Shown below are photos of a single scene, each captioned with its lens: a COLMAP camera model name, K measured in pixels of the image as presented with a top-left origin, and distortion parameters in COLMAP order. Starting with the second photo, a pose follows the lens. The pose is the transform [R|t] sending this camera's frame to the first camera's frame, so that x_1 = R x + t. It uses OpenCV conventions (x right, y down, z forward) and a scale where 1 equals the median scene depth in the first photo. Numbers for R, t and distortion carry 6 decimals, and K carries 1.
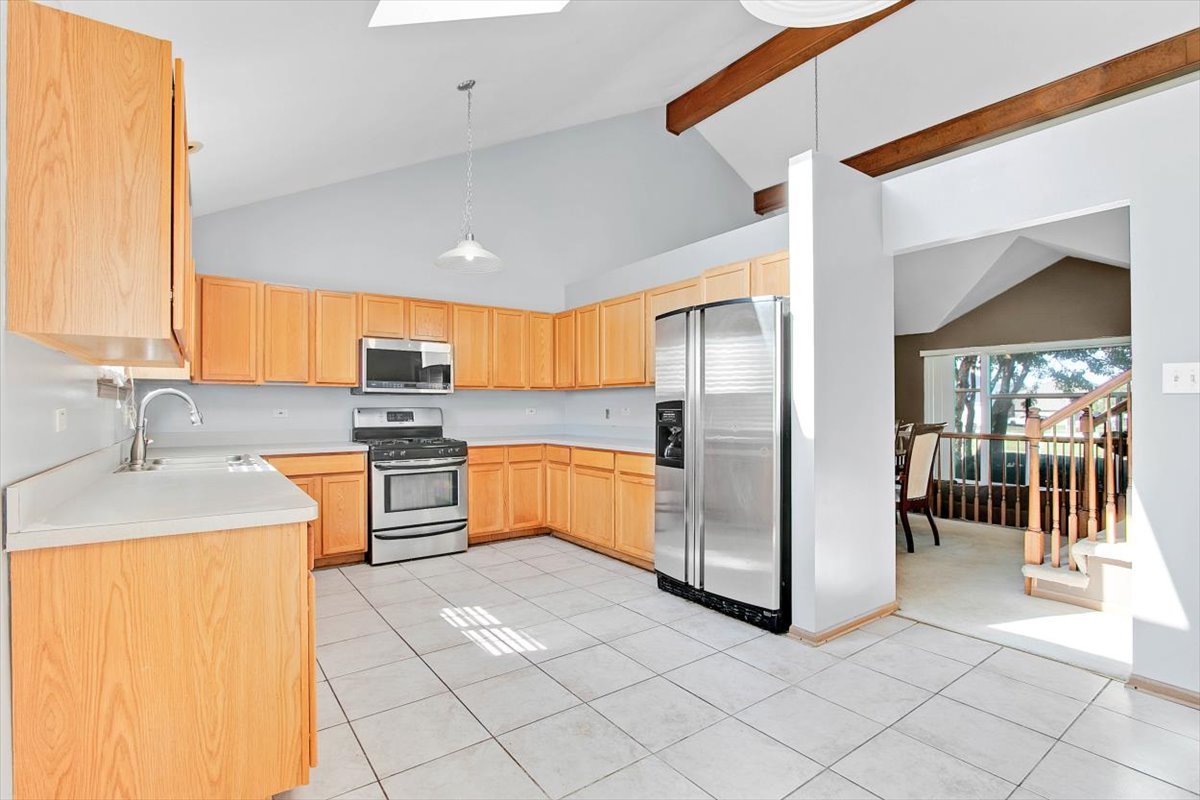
lens RADIAL K [[559.4, 0, 589.2], [0, 559.4, 406.0], [0, 0, 1]] dist [-0.005832, 0.000589]
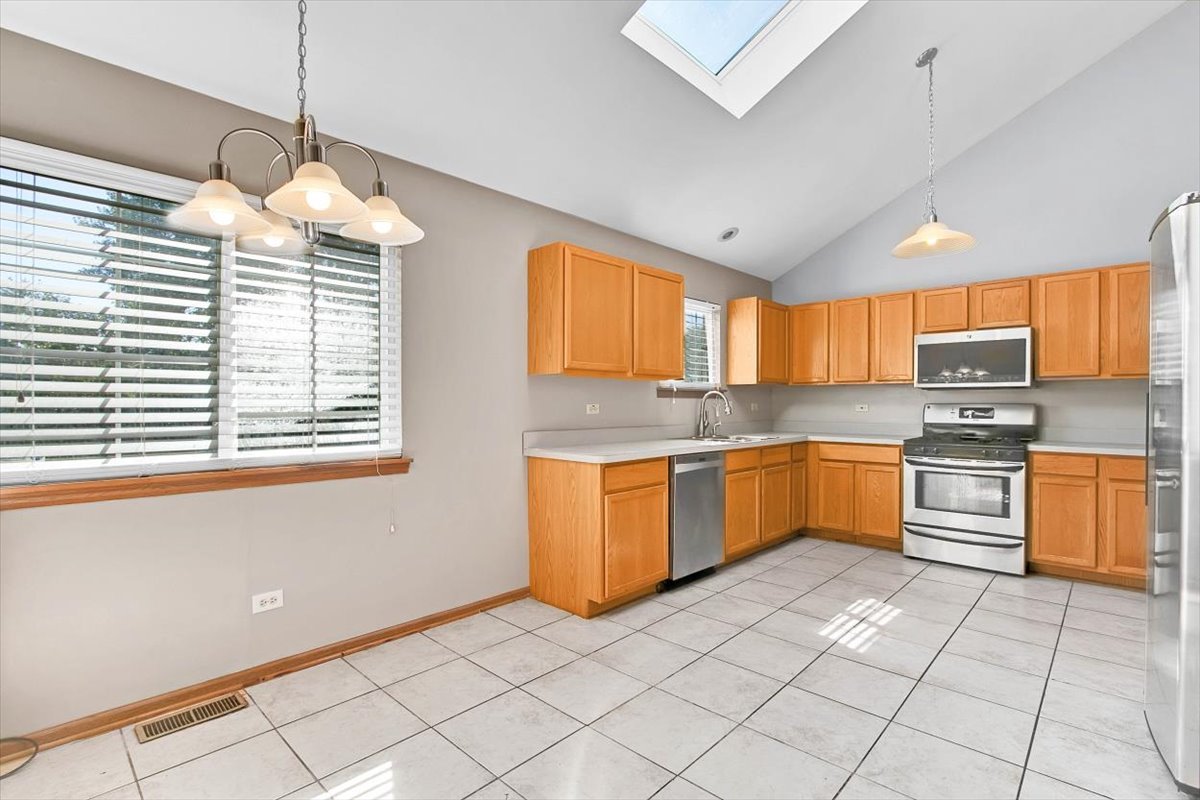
lens RADIAL K [[559.4, 0, 594.0], [0, 559.4, 405.7], [0, 0, 1]] dist [-0.005832, 0.000589]
pose [[0.190107, 0.003962, -0.981755, 0.603065], [0.002604, 0.999986, 0.004540, 0.001267], [0.981760, -0.003419, 0.190095, 0.280961]]
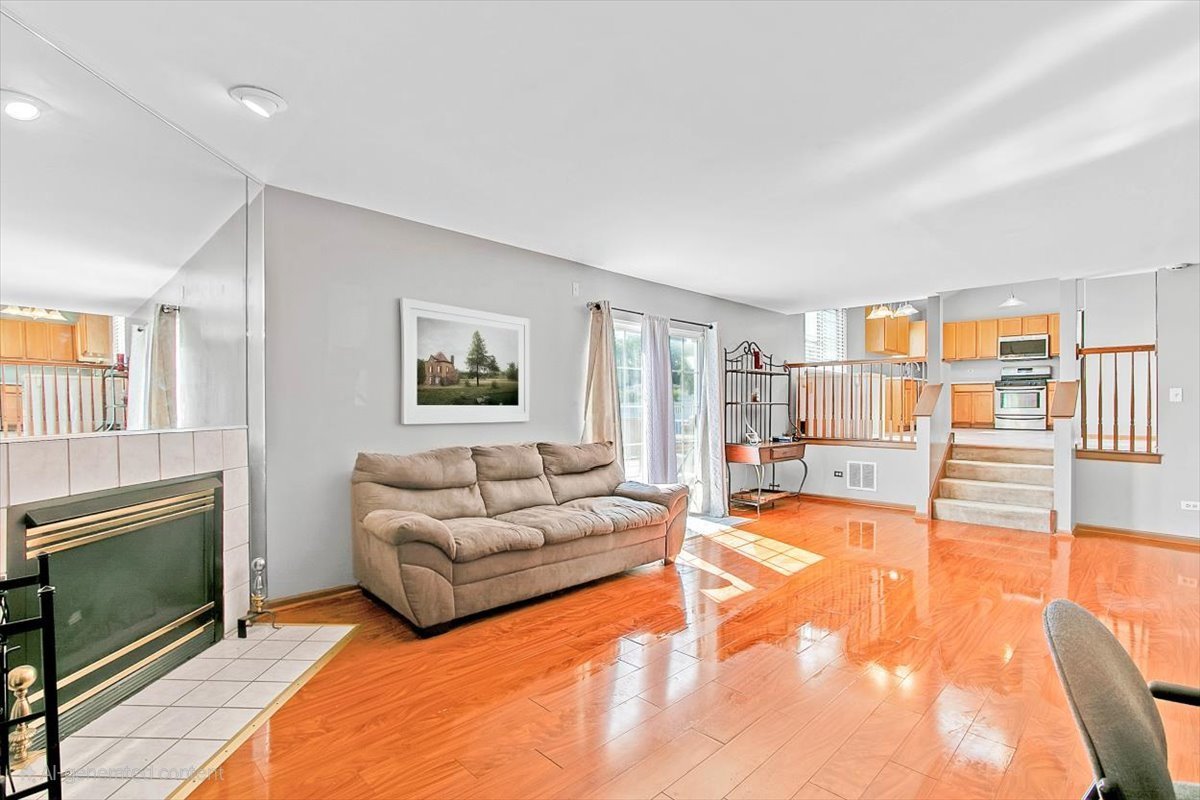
lens RADIAL K [[559.4, 0, 594.2], [0, 559.4, 406.1], [0, 0, 1]] dist [-0.005832, 0.000589]
pose [[0.173960, 0.001865, -0.984751, 2.056047], [0.005831, 0.999979, 0.002924, 0.194333], [0.984736, -0.006251, 0.173945, -1.405859]]
